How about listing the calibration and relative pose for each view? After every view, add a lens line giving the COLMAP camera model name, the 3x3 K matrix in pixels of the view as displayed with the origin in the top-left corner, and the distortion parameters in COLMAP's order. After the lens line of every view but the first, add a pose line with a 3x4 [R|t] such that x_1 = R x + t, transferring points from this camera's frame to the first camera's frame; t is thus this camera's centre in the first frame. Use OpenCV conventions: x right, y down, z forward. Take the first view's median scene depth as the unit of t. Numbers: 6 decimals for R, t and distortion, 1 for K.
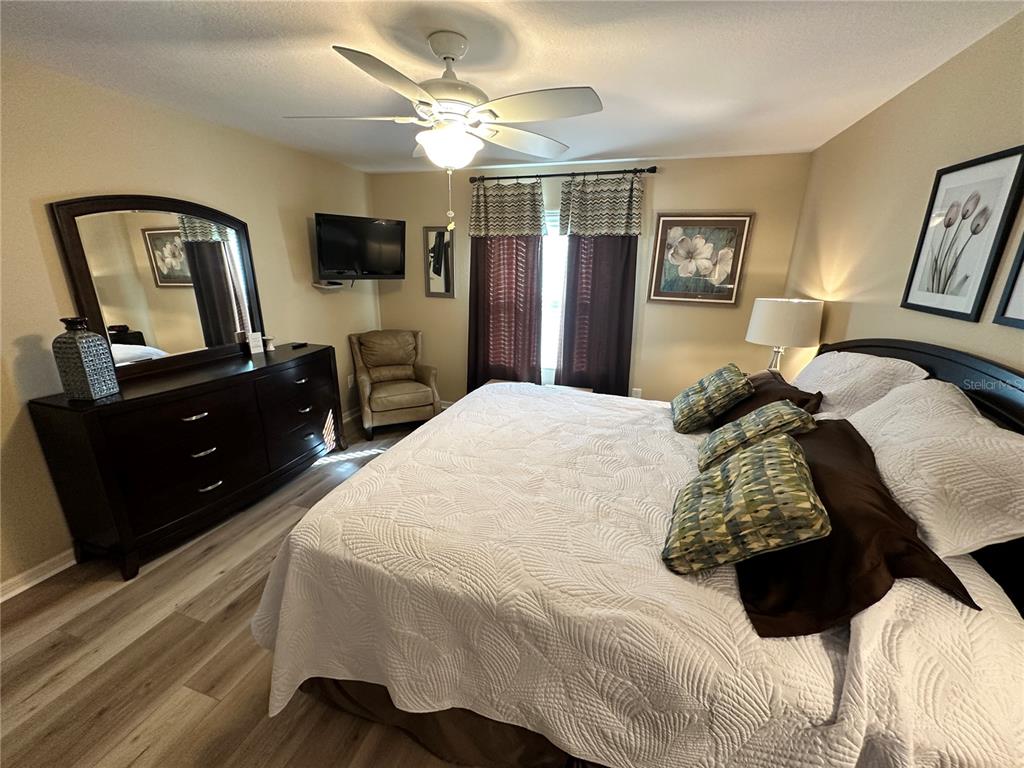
lens RADIAL K [[409.5, 0, 511.4], [0, 409.5, 383.3], [0, 0, 1]] dist [-0.002774, 0.000906]
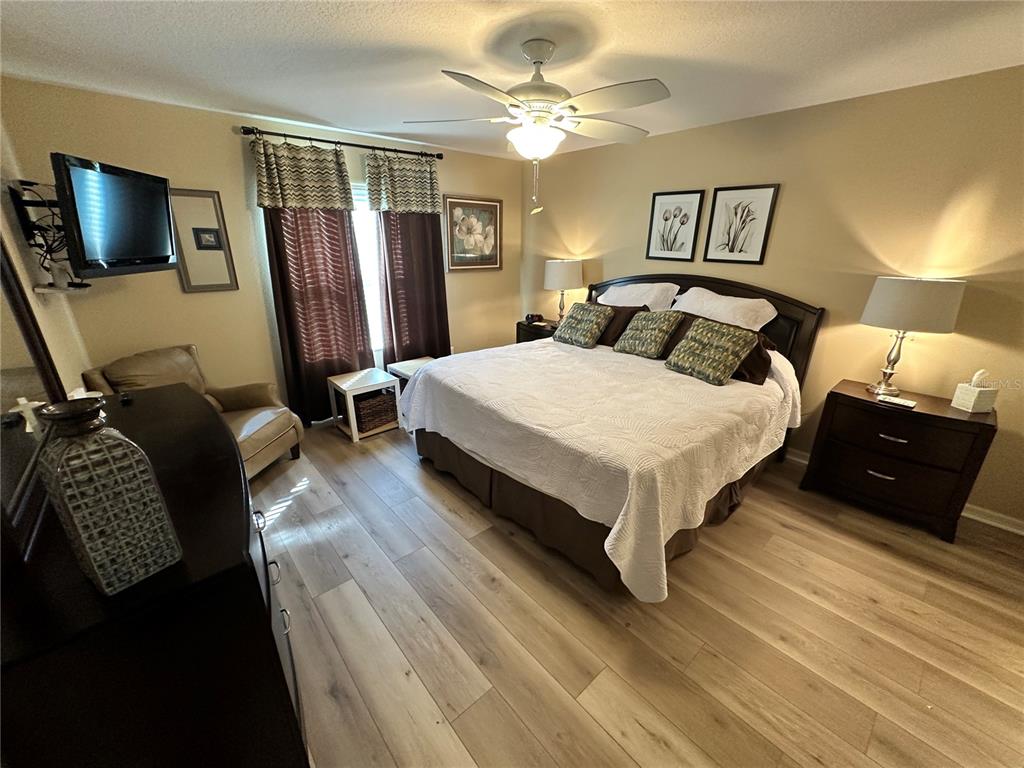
lens RADIAL K [[409.5, 0, 507.5], [0, 409.5, 385.0], [0, 0, 1]] dist [-0.002774, 0.000906]
pose [[0.521032, -0.303224, 0.797861, -0.652188], [0.248545, 0.948160, 0.198036, -0.085694], [-0.816549, 0.095121, 0.569386, 0.235563]]
